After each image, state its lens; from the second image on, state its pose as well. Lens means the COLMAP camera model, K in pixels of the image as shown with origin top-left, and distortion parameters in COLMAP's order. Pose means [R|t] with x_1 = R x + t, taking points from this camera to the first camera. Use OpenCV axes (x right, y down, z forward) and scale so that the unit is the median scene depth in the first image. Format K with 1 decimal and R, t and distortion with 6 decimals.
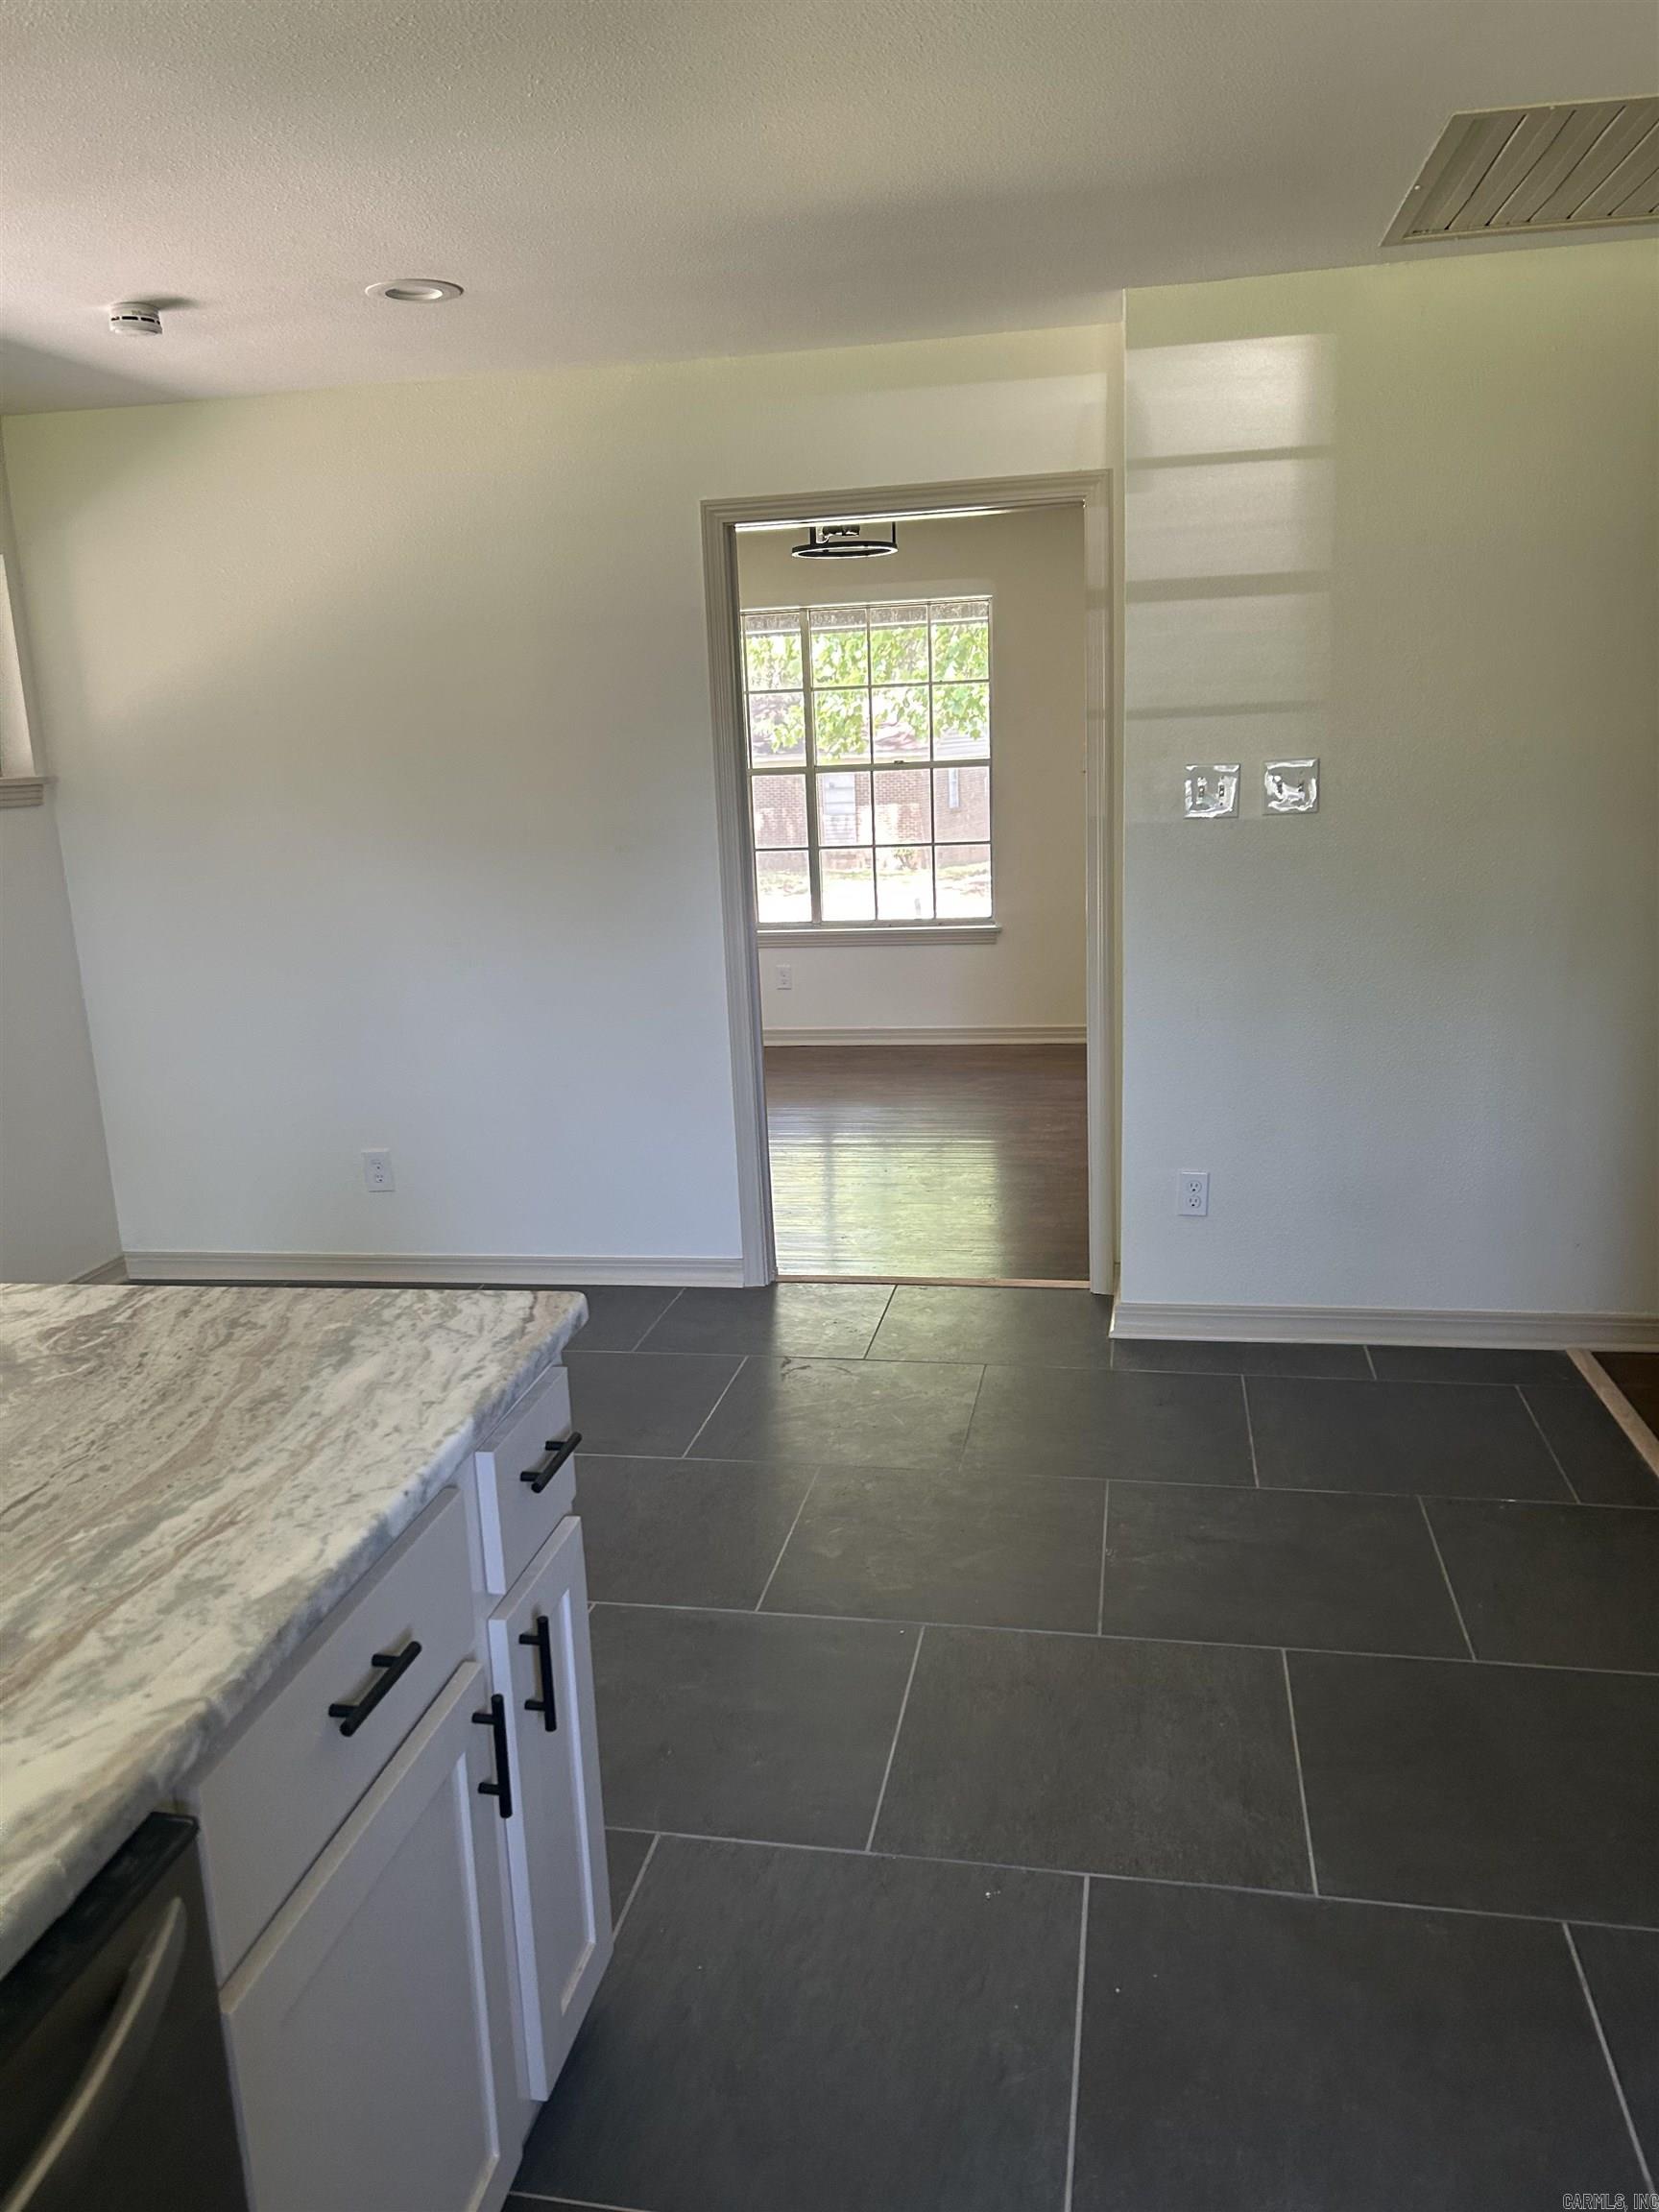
lens RADIAL K [[1679.8, 0, 826.5], [0, 1679.8, 1104.9], [0, 0, 1]] dist [0.035770, -0.016587]
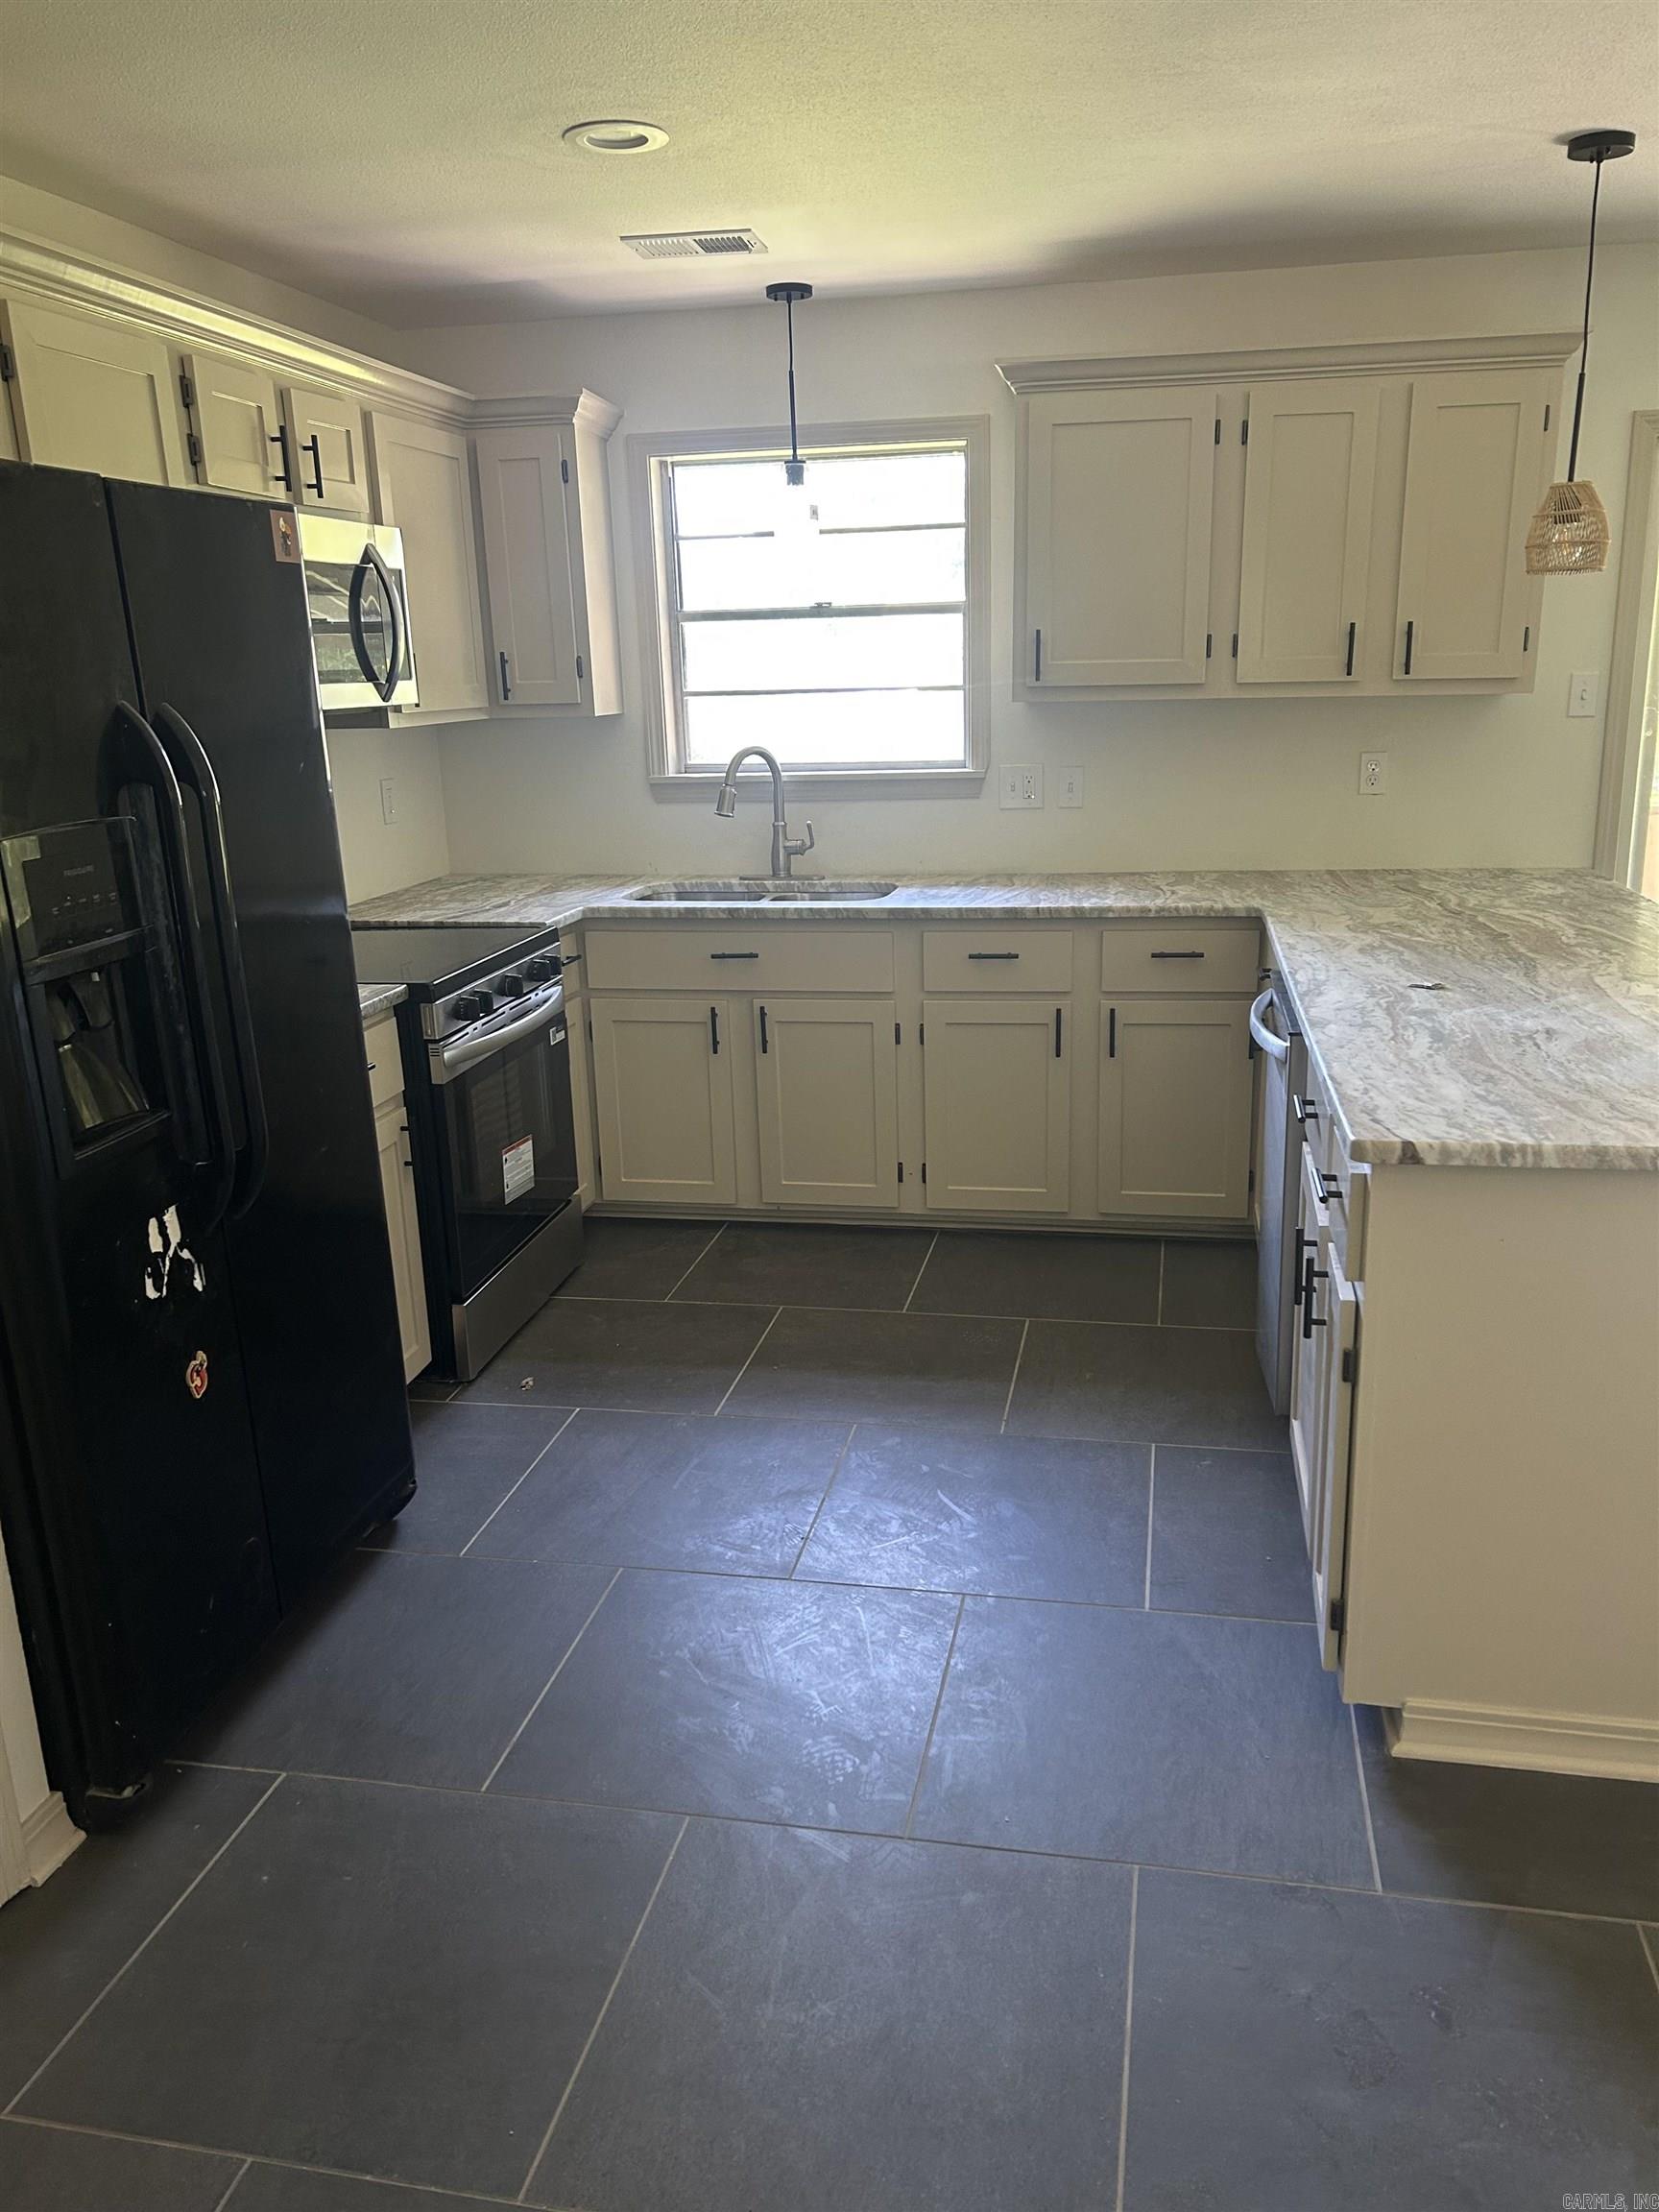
lens RADIAL K [[1679.8, 0, 839.6], [0, 1679.8, 1111.5], [0, 0, 1]] dist [0.035770, -0.016587]
pose [[-0.997141, 0.074700, 0.011347, 0.190759], [0.070940, 0.873911, 0.480882, -0.482790], [0.026006, 0.480312, -0.876712, 2.030160]]
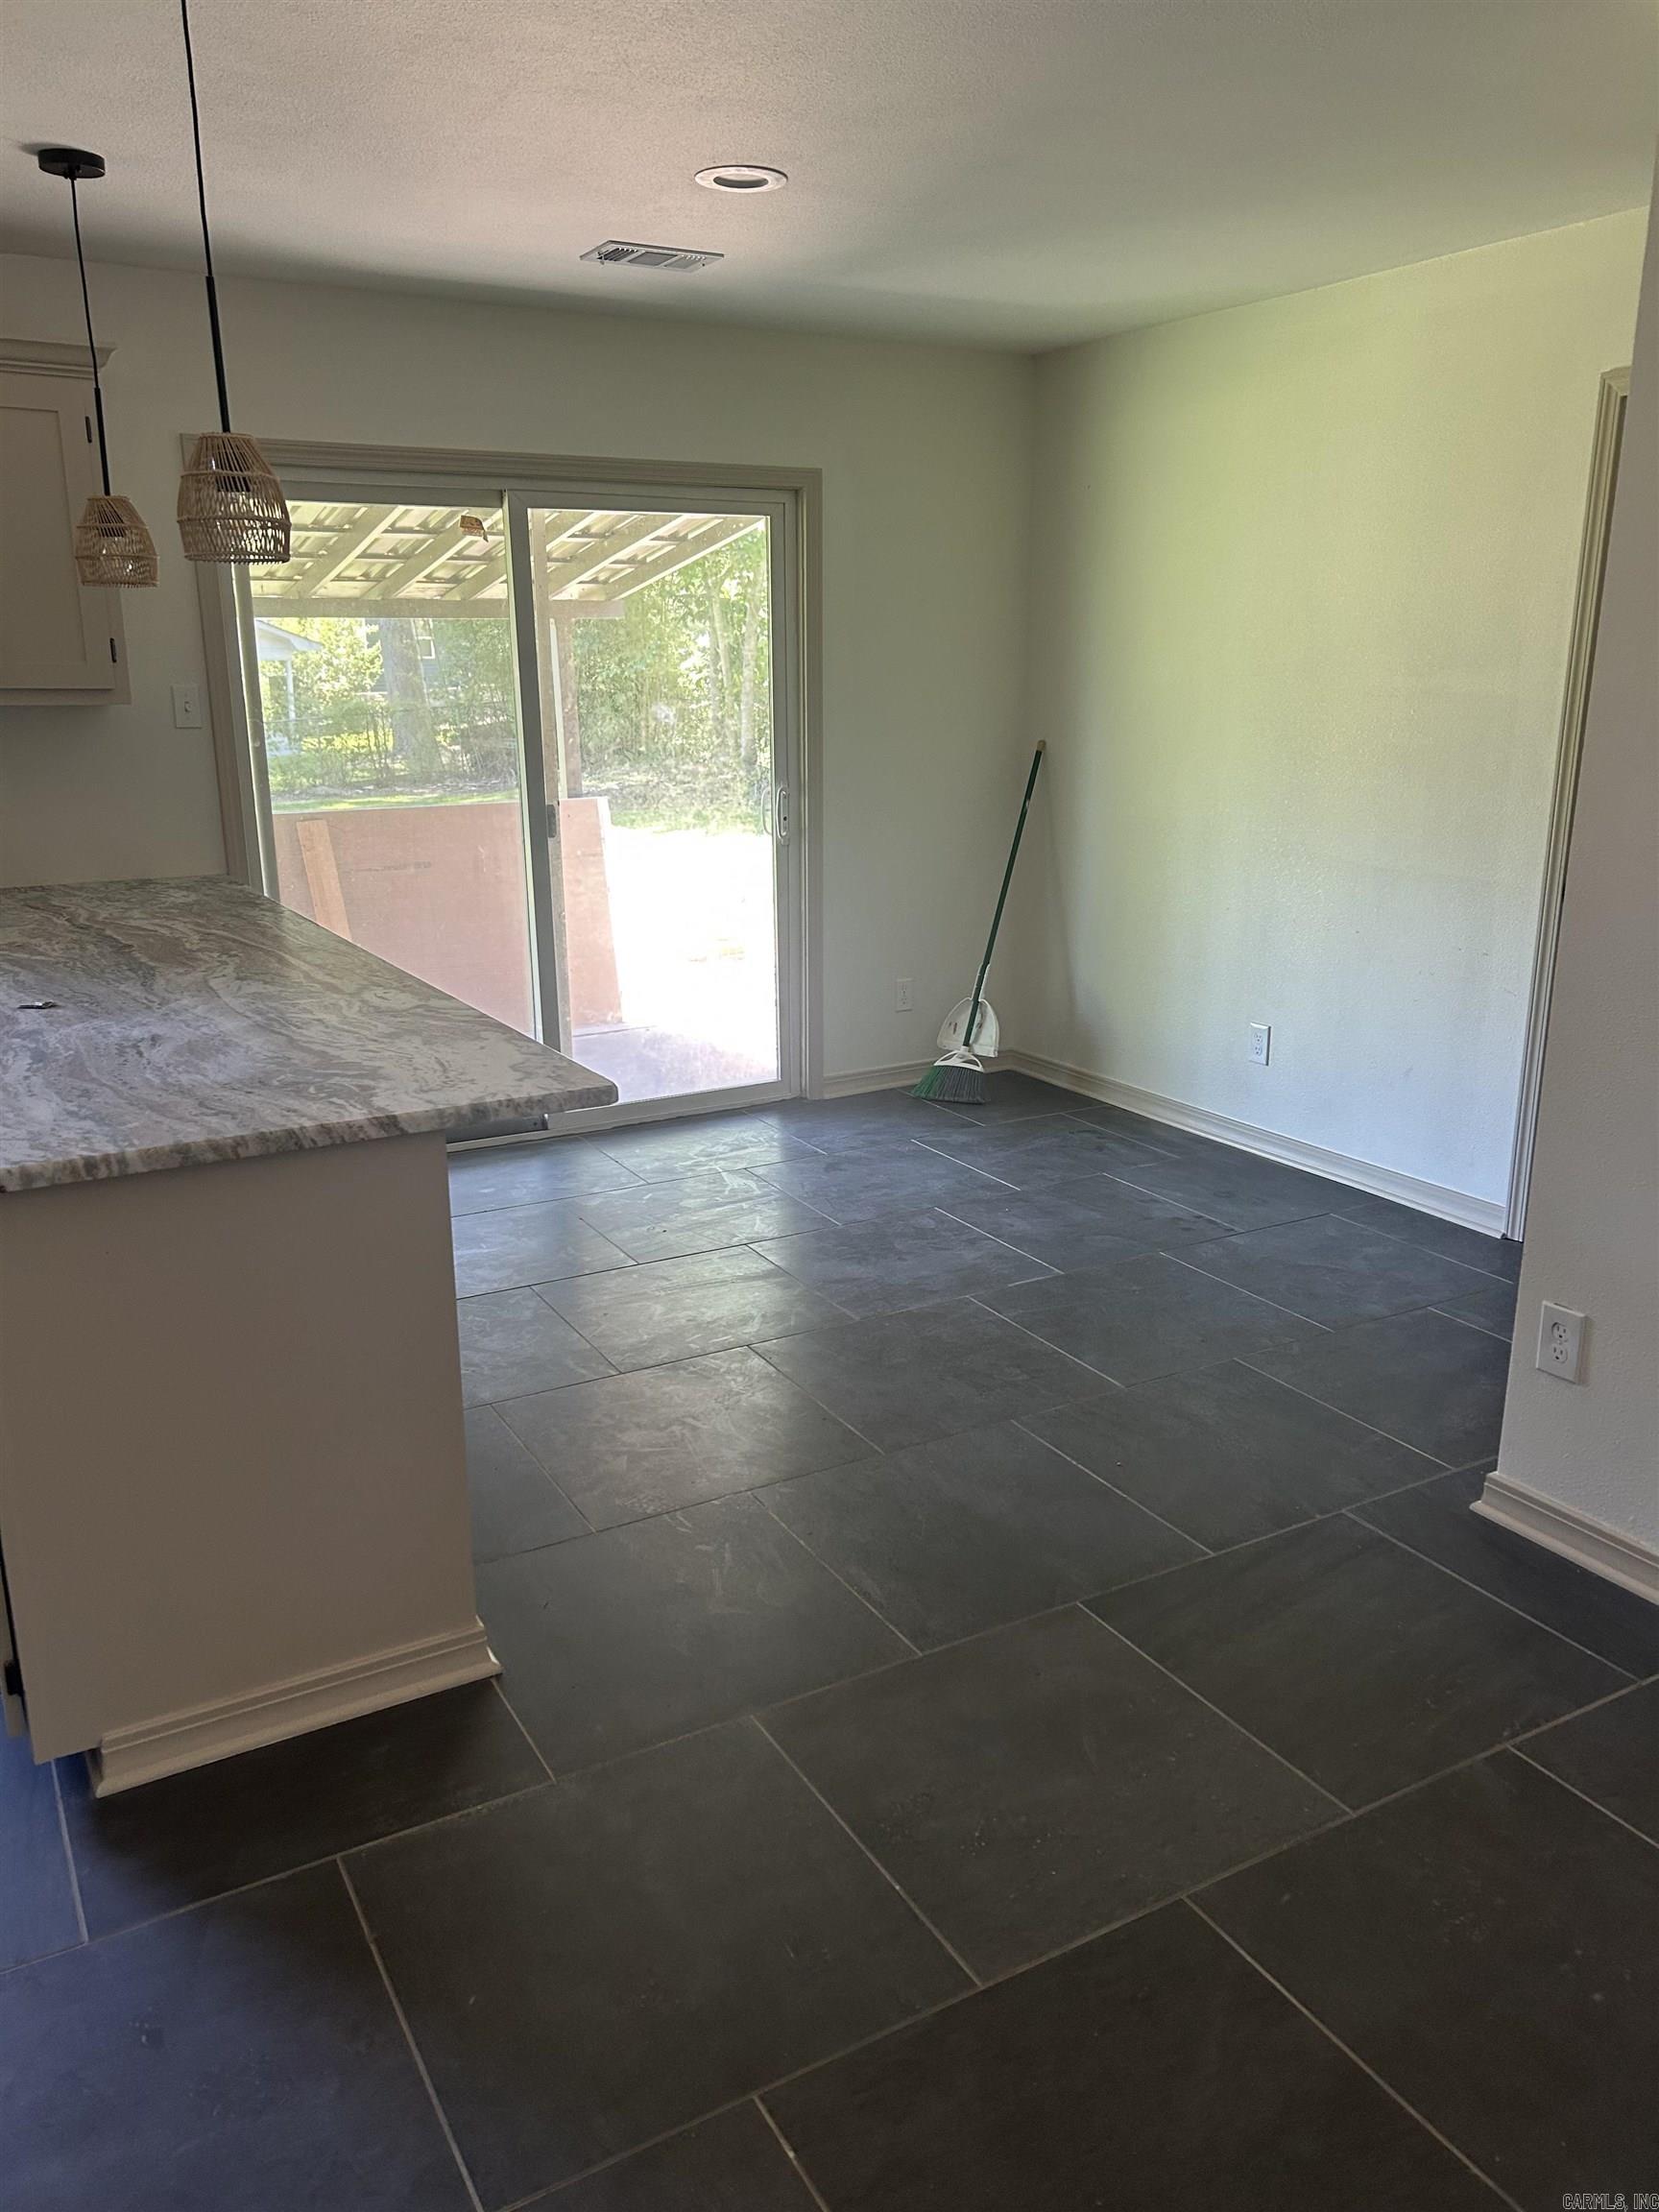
lens RADIAL K [[1679.8, 0, 831.5], [0, 1679.8, 1110.7], [0, 0, 1]] dist [0.035770, -0.016587]
pose [[-0.750936, 0.223980, -0.621231, 0.080070], [-0.116530, 0.881019, 0.458504, -0.488941], [0.650012, 0.416700, -0.635488, 2.084562]]
